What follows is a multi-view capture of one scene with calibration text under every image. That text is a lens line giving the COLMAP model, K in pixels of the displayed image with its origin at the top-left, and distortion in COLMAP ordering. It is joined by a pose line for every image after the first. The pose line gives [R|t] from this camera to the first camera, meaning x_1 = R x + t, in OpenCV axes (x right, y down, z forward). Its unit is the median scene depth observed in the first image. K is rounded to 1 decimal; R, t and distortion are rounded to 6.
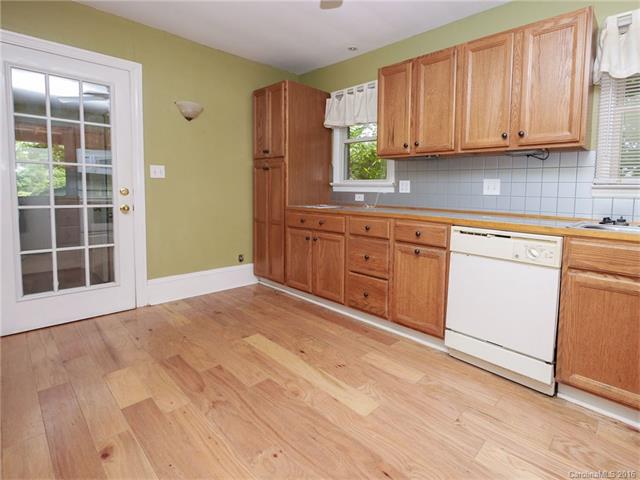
lens RADIAL K [[319.6, 0, 345.4], [0, 319.6, 210.0], [0, 0, 1]] dist [0.007263, 0.000493]
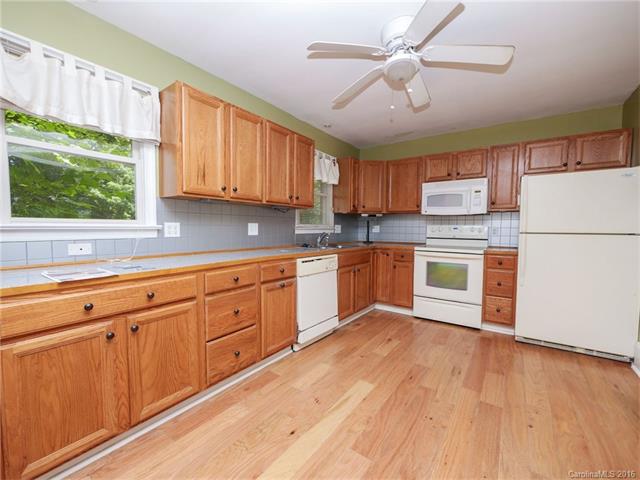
lens RADIAL K [[277.0, 0, 324.2], [0, 277.0, 241.0], [0, 0, 1]] dist [-0.004266, -0.001076]
pose [[-0.142888, -0.067957, 0.987403, -0.763501], [0.051957, 0.995749, 0.076050, -0.100570], [-0.988374, 0.062169, -0.138749, 0.909322]]
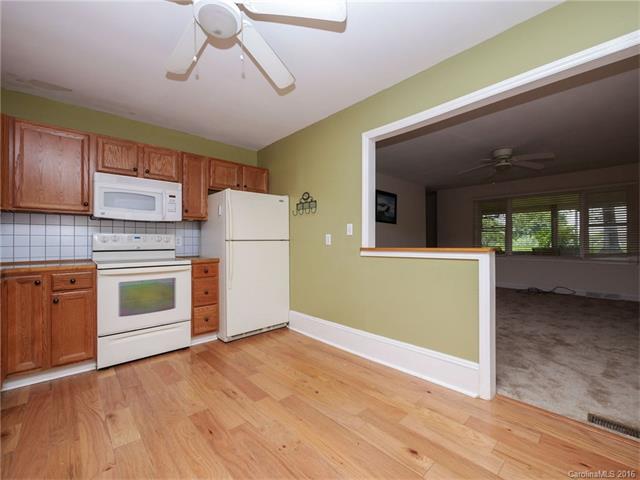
lens RADIAL K [[277.0, 0, 323.0], [0, 277.0, 241.3], [0, 0, 1]] dist [-0.004266, -0.001076]
pose [[-0.998492, -0.009630, 0.054055, -0.243002], [-0.006344, 0.998140, 0.060632, -0.079129], [-0.054538, 0.060198, -0.996695, 1.161704]]
